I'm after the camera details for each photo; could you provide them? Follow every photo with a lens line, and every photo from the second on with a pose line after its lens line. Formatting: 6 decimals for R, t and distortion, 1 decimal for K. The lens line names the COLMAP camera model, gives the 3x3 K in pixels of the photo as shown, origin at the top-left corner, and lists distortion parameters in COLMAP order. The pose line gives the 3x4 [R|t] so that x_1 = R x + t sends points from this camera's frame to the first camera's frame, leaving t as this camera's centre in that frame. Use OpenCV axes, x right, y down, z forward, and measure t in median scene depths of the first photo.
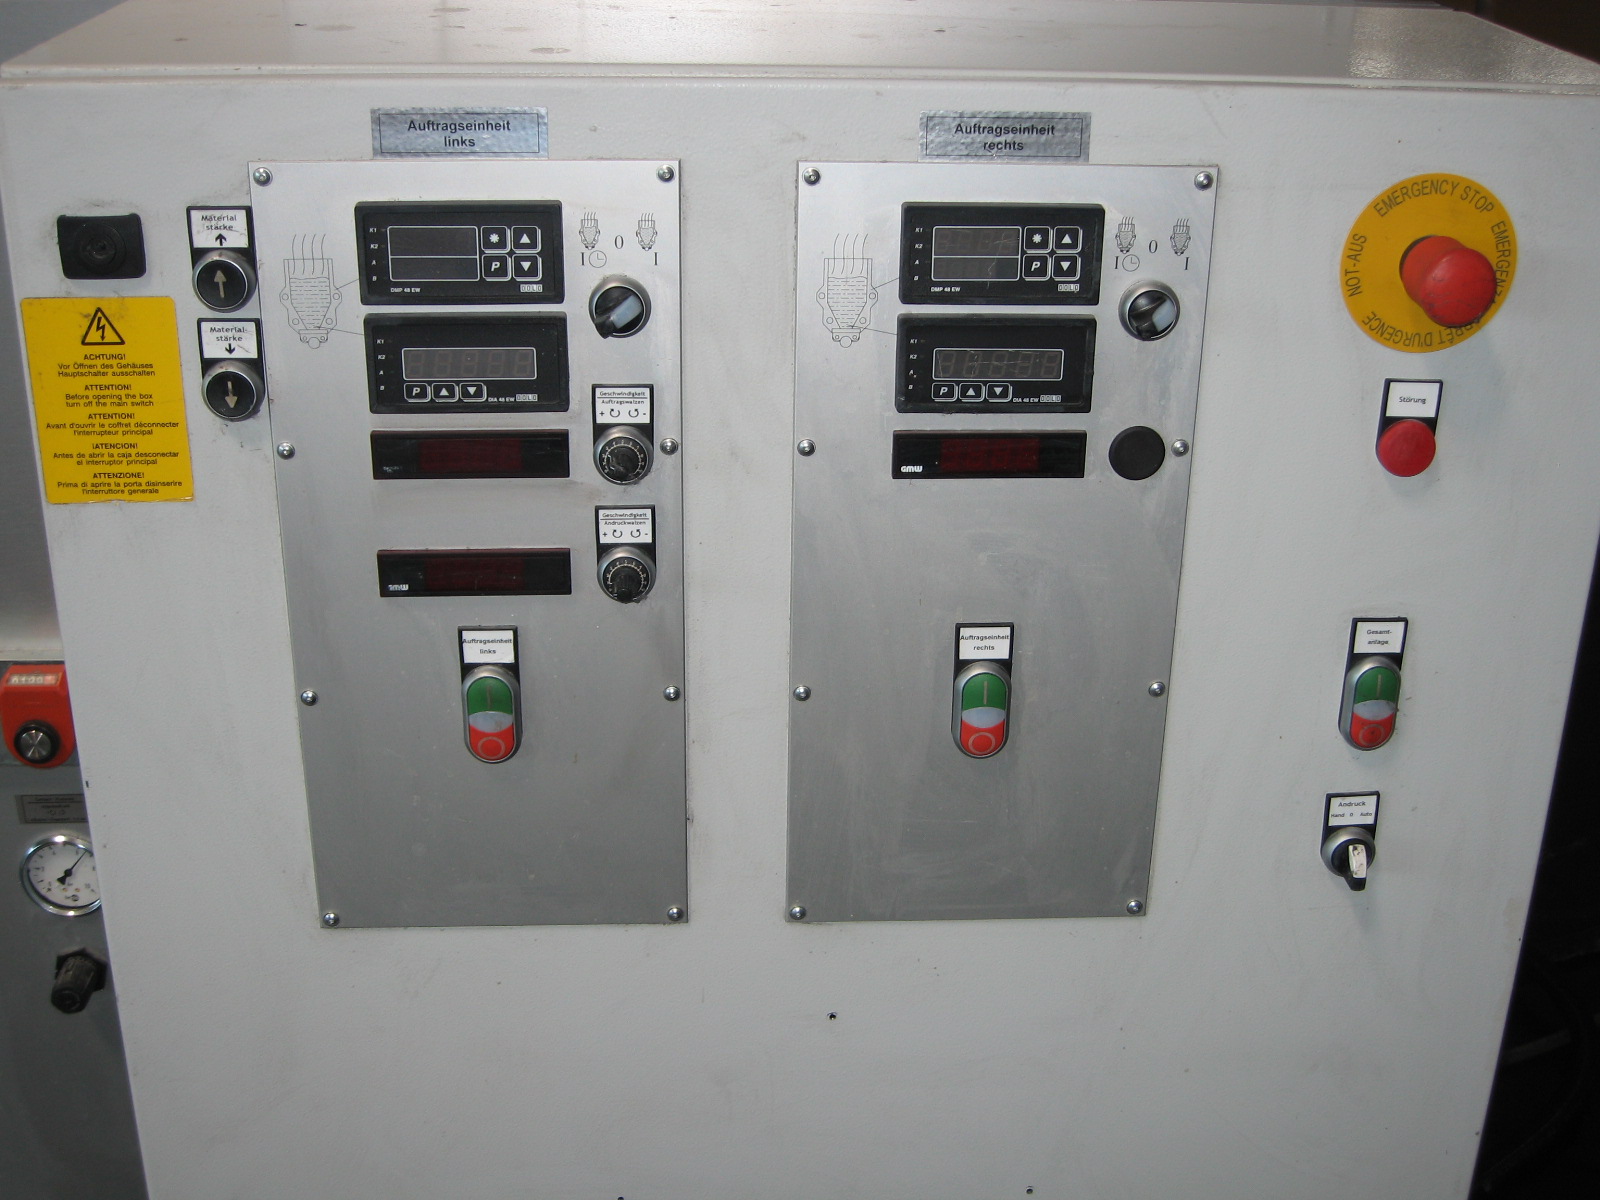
lens RADIAL K [[1983.9, 0, 800.0], [0, 1983.9, 607.1], [0, 0, 1]] dist [-0.133650, 0.000000]
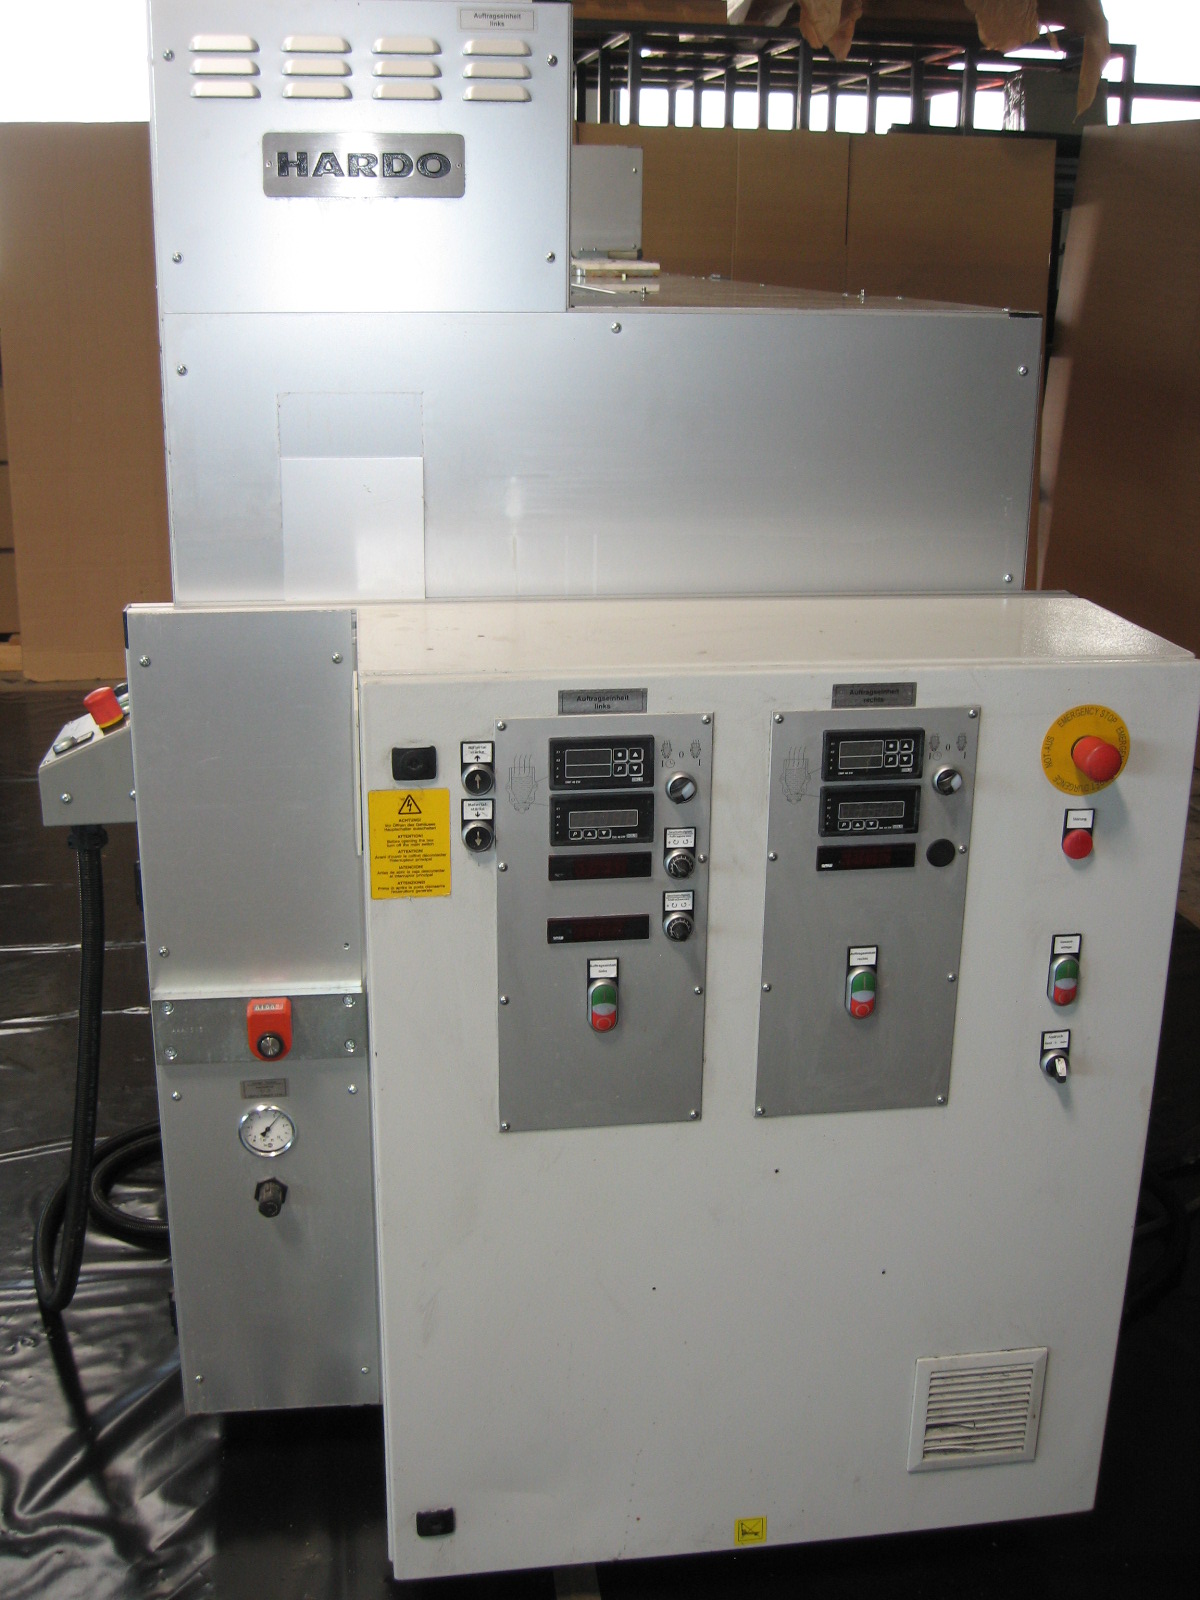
lens RADIAL K [[1594.9, 0, 598.4], [0, 1594.9, 794.1], [0, 0, 1]] dist [-0.115090, 0.000000]
pose [[0.997460, -0.032010, 0.063633, -0.260246], [0.038952, 0.993052, -0.111045, 0.023752], [-0.059636, 0.113241, 0.991776, -0.521773]]
